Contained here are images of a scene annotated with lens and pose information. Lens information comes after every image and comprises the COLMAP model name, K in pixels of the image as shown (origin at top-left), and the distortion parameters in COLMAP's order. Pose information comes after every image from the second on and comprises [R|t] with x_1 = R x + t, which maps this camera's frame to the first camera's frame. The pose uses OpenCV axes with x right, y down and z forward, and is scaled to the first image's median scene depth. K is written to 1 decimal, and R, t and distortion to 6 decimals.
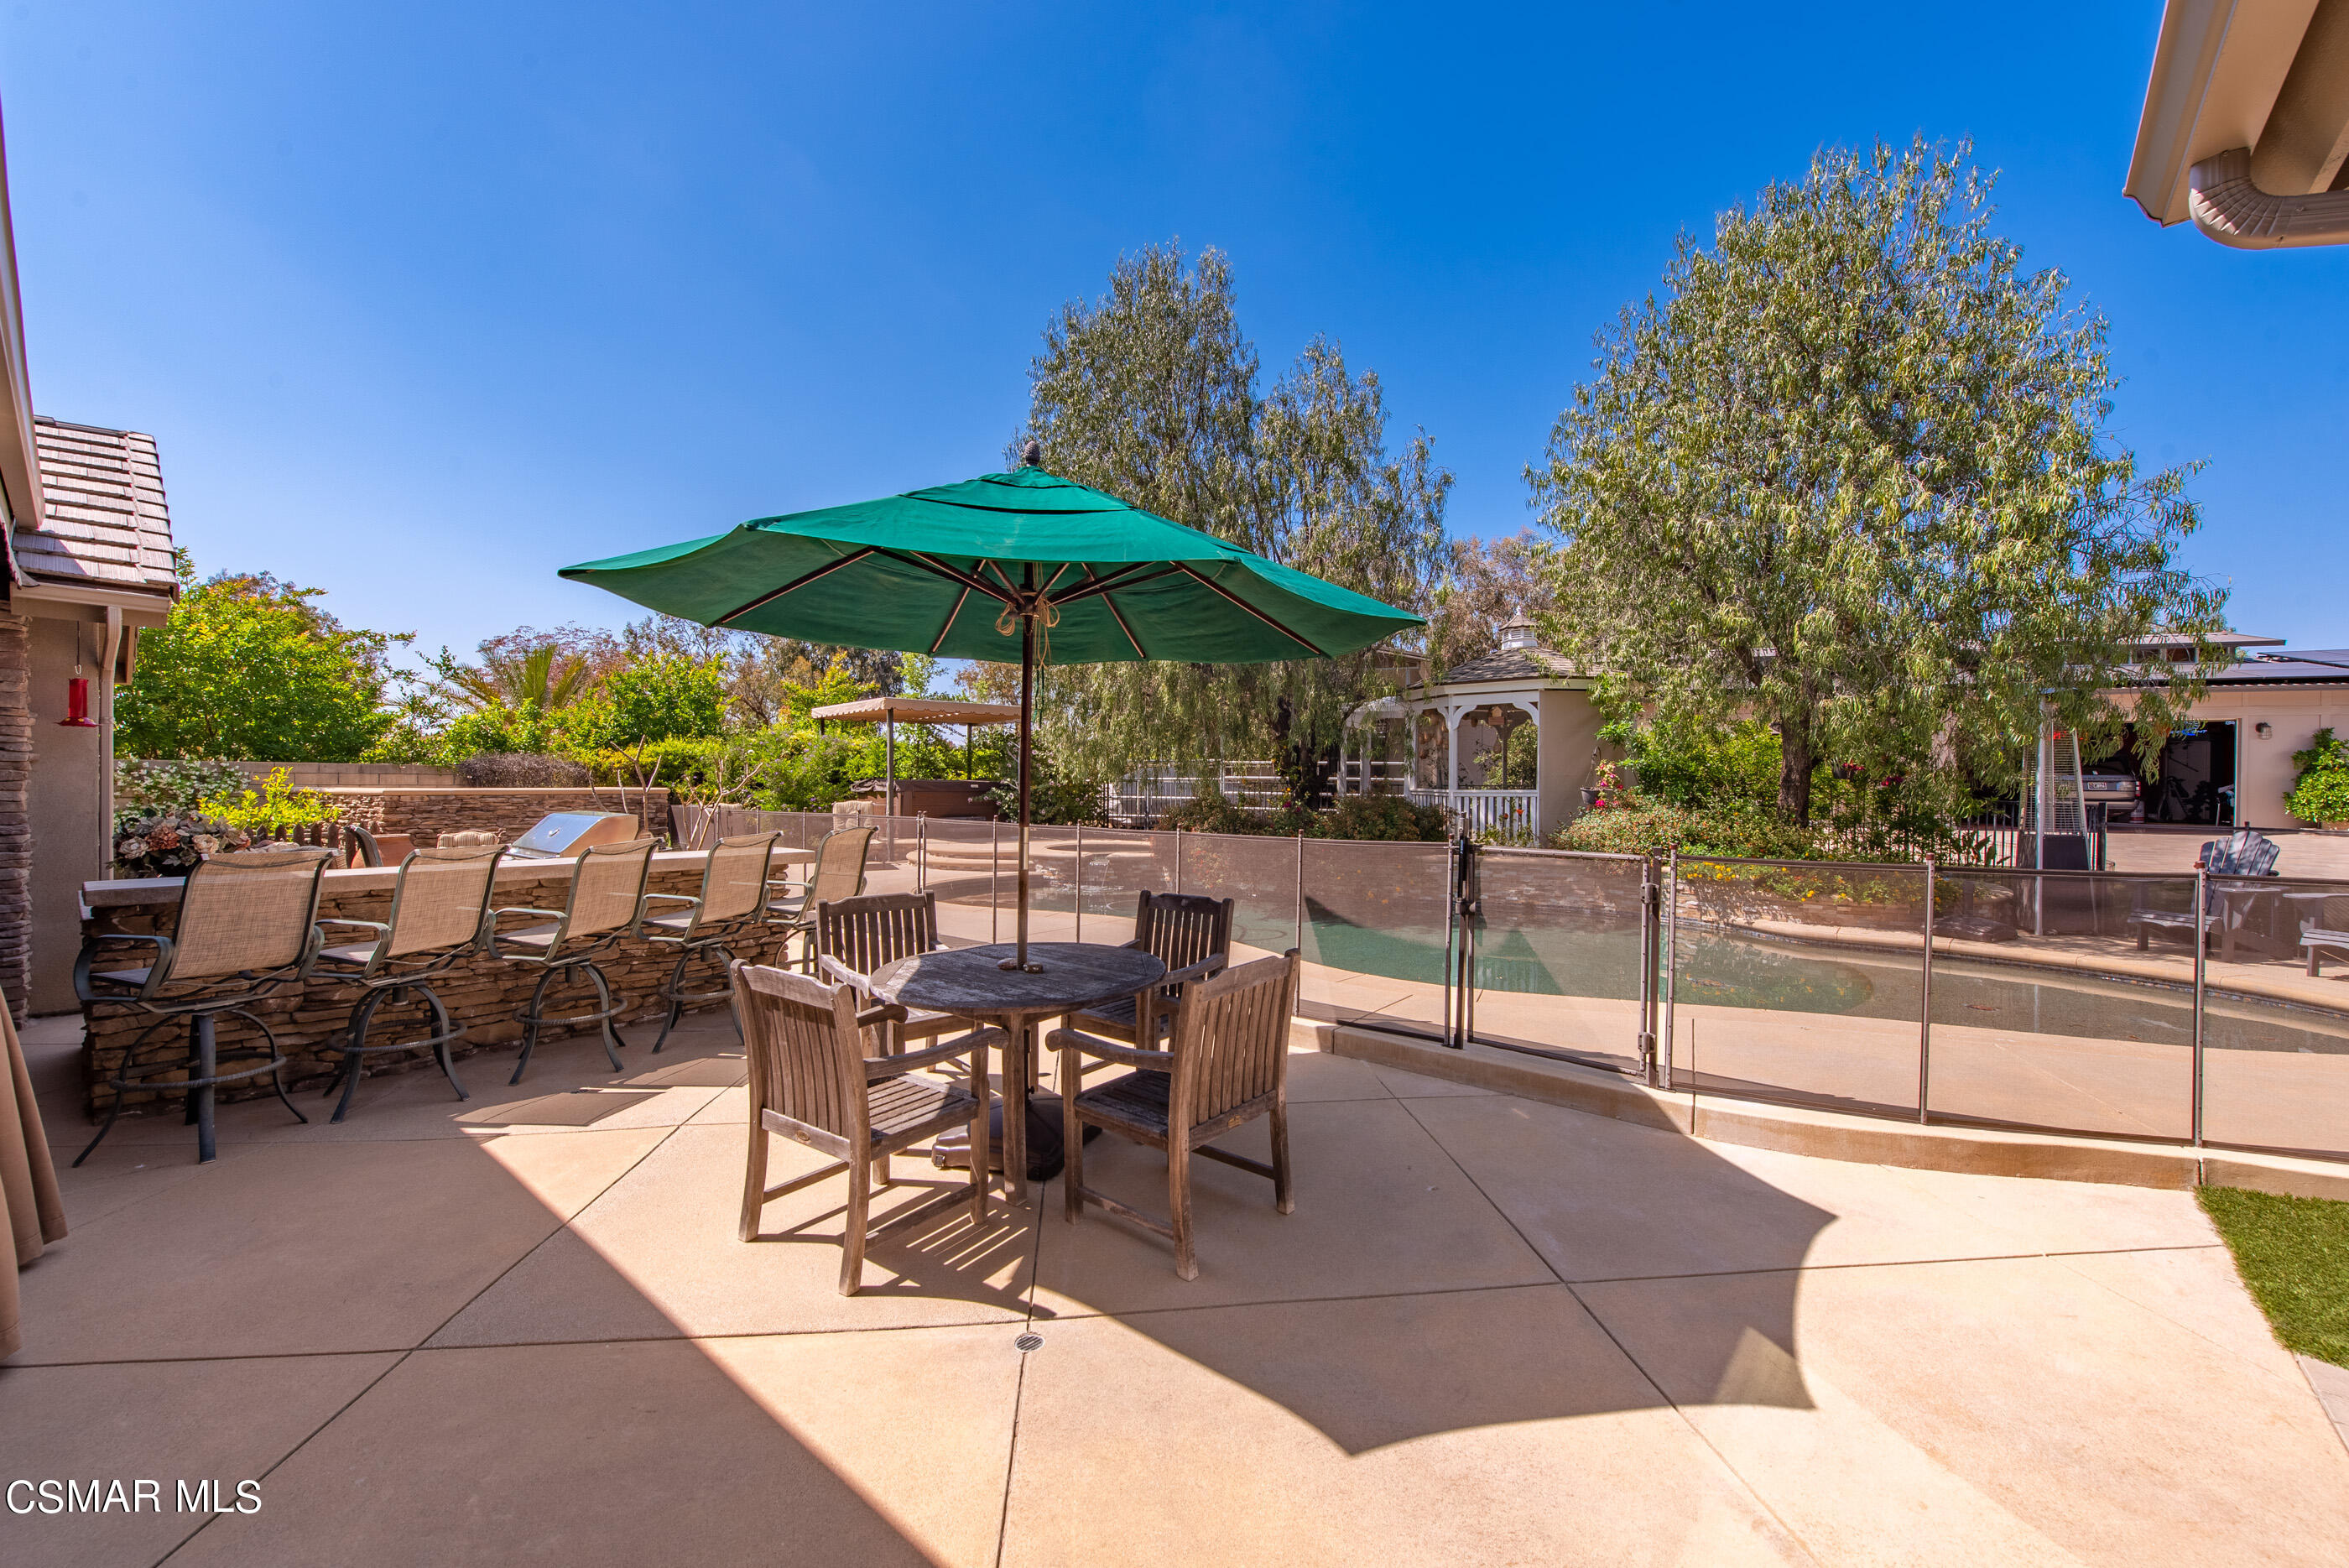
lens RADIAL K [[926.4, 0, 1181.6], [0, 926.4, 787.6], [0, 0, 1]] dist [0.011147, -0.000012]
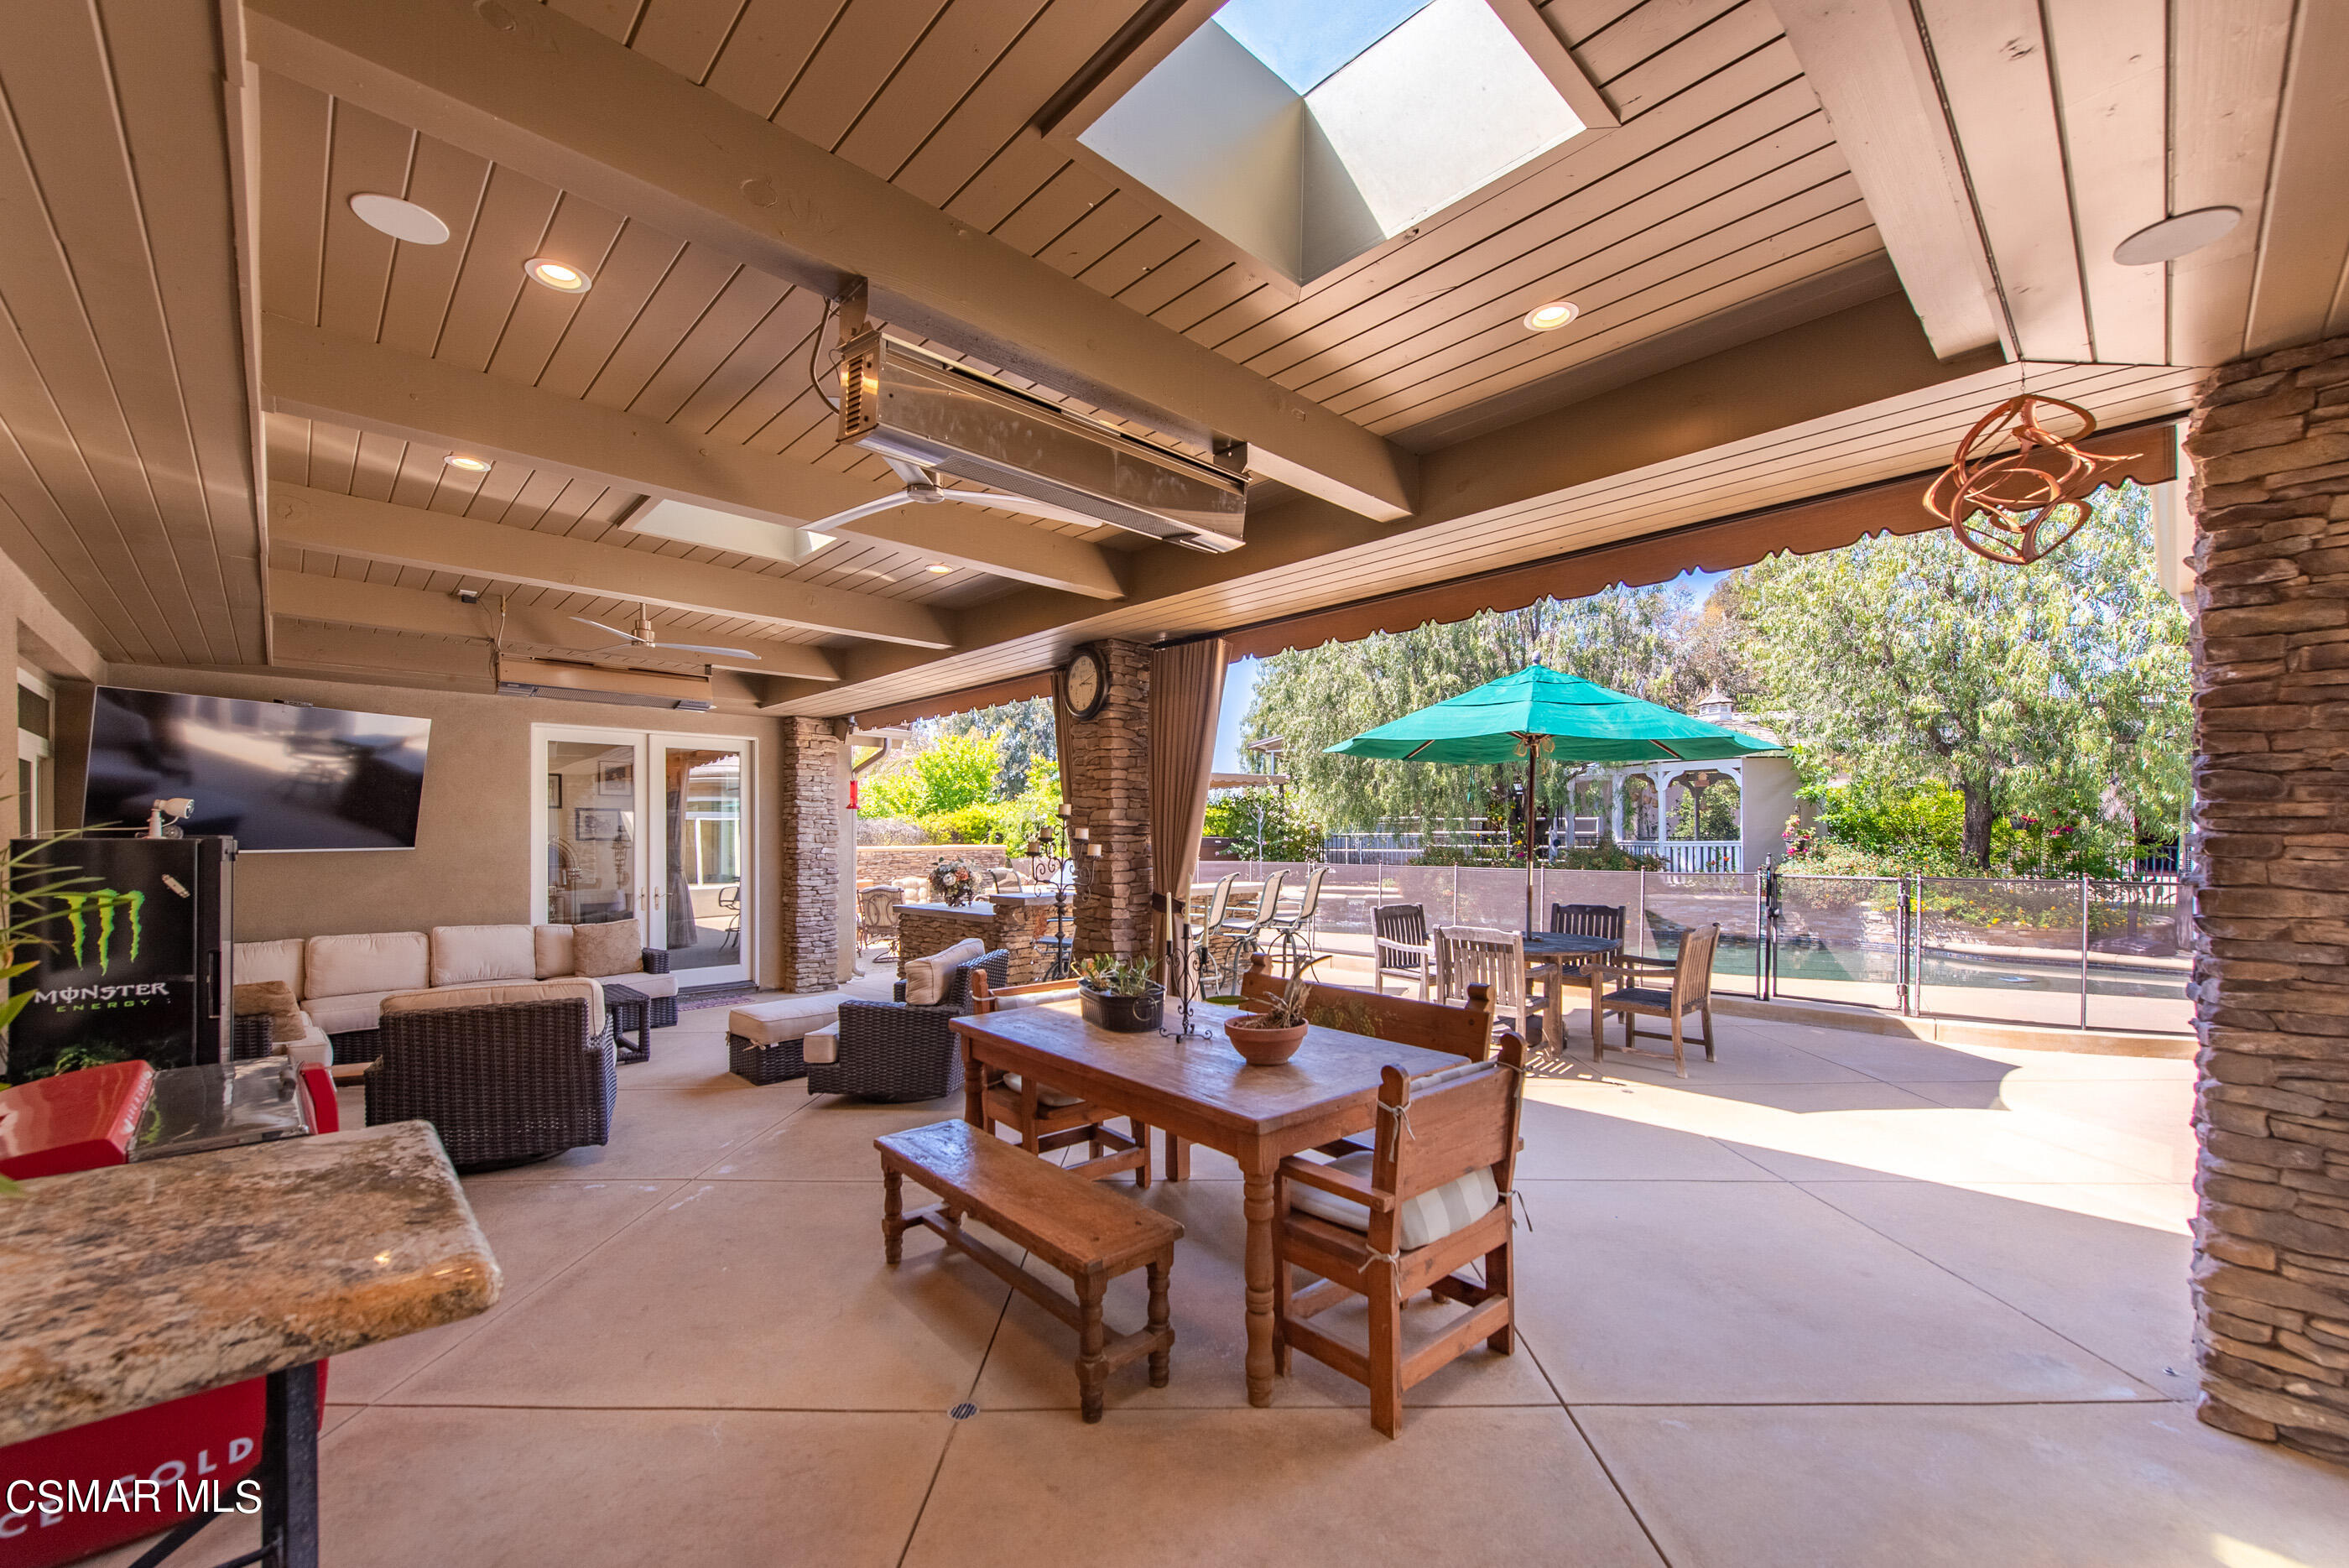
lens RADIAL K [[933.9, 0, 1180.8], [0, 933.9, 835.0], [0, 0, 1]] dist [0.013828, -0.000229]
pose [[0.994504, -0.008719, -0.104330, -0.250472], [0.007751, 0.999923, -0.009679, 0.001069], [0.104407, 0.008817, 0.994496, -0.338246]]
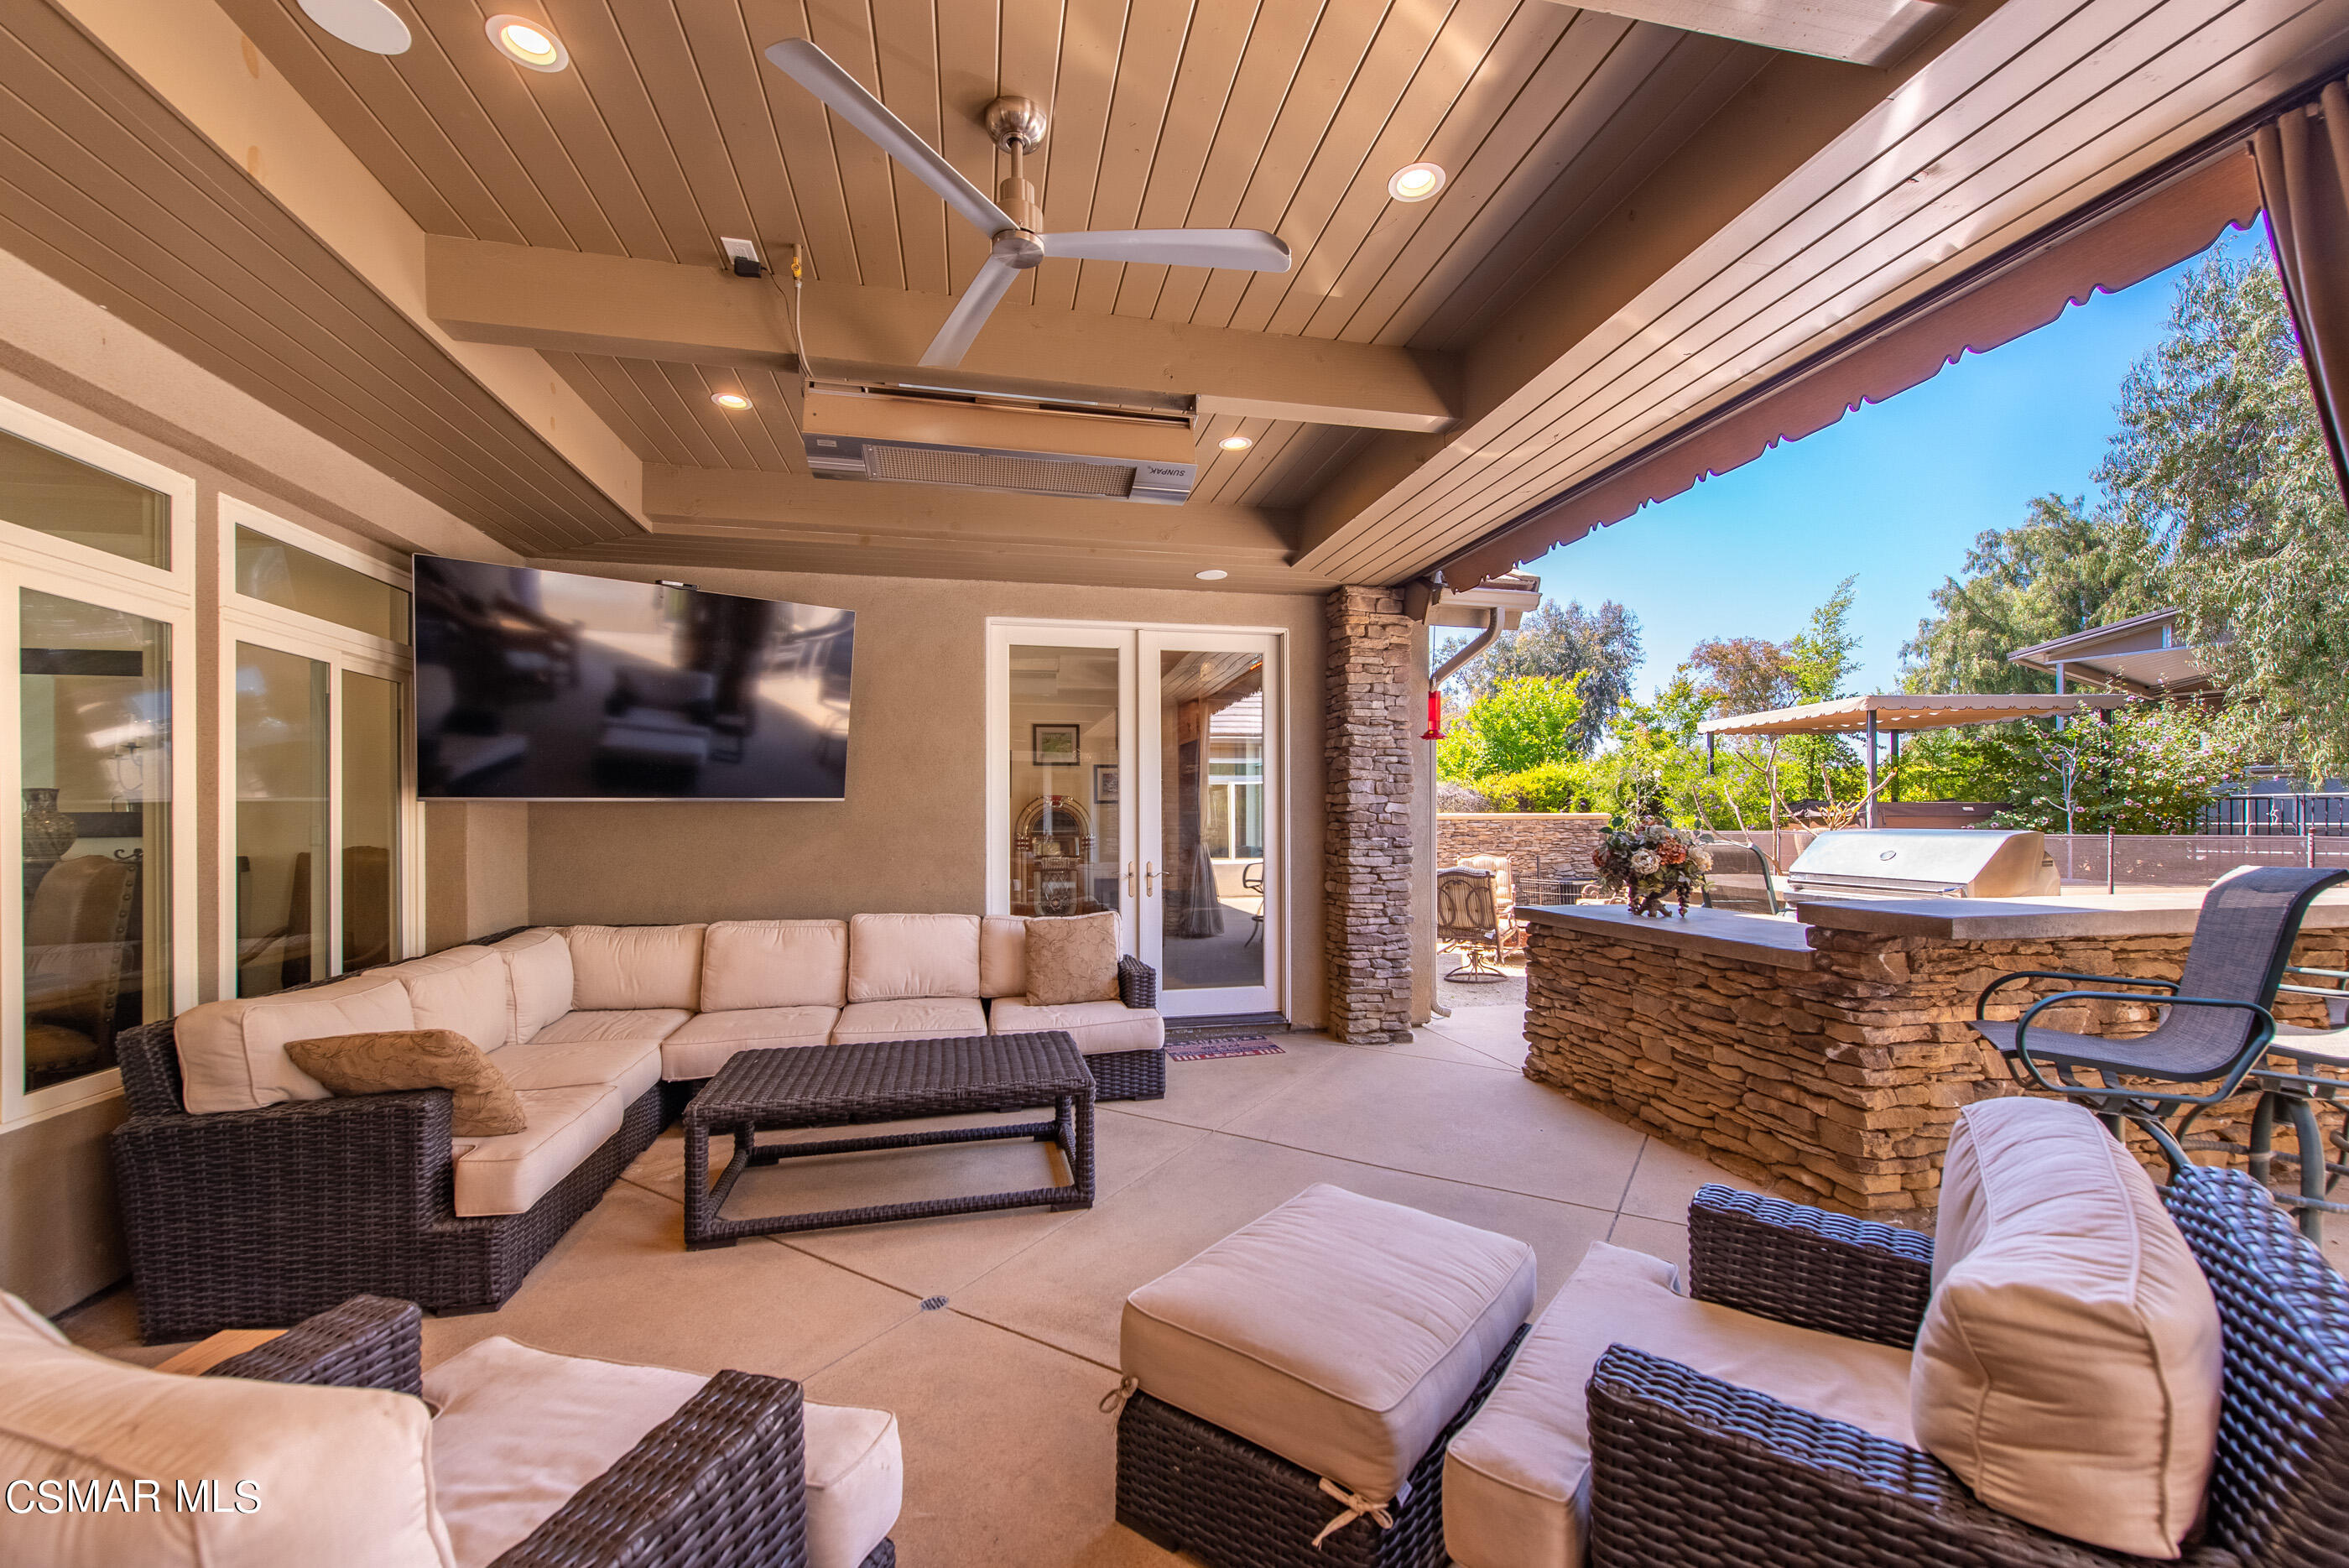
lens RADIAL K [[919.9, 0, 1185.6], [0, 919.9, 815.0], [0, 0, 1]] dist [0.014290, 0.000064]
pose [[0.799271, -0.010560, -0.600877, -0.466821], [0.004695, 0.999925, -0.011328, 0.014772], [0.600952, 0.006233, 0.799261, 0.037040]]
